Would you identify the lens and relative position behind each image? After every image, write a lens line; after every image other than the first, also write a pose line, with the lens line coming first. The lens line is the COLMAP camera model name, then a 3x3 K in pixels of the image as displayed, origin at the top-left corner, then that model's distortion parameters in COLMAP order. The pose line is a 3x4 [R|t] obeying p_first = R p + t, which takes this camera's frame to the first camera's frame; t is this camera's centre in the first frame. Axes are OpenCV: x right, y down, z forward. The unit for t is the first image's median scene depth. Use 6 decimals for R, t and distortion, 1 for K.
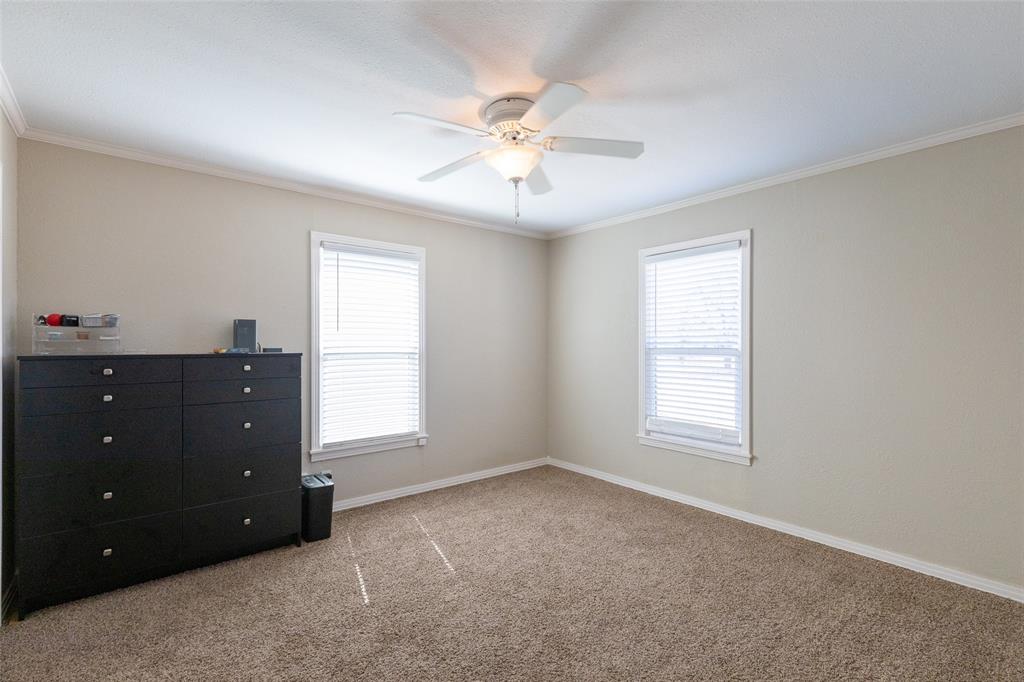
lens RADIAL K [[459.1, 0, 512.0], [0, 459.1, 341.0], [0, 0, 1]] dist [0.010875, -0.000470]
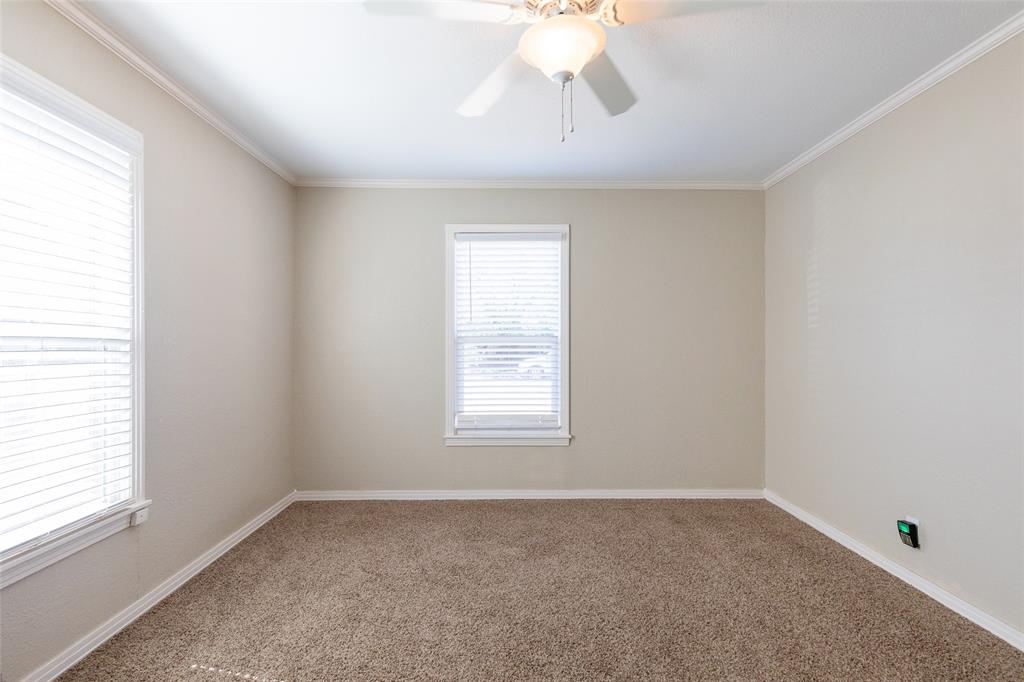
lens RADIAL K [[459.1, 0, 512.0], [0, 459.1, 341.0], [0, 0, 1]] dist [0.010875, -0.000470]
pose [[0.628324, 0.004614, 0.777938, -0.345180], [-0.003717, 0.999989, -0.002929, 0.027703], [-0.777943, -0.001051, 0.628334, 0.376466]]
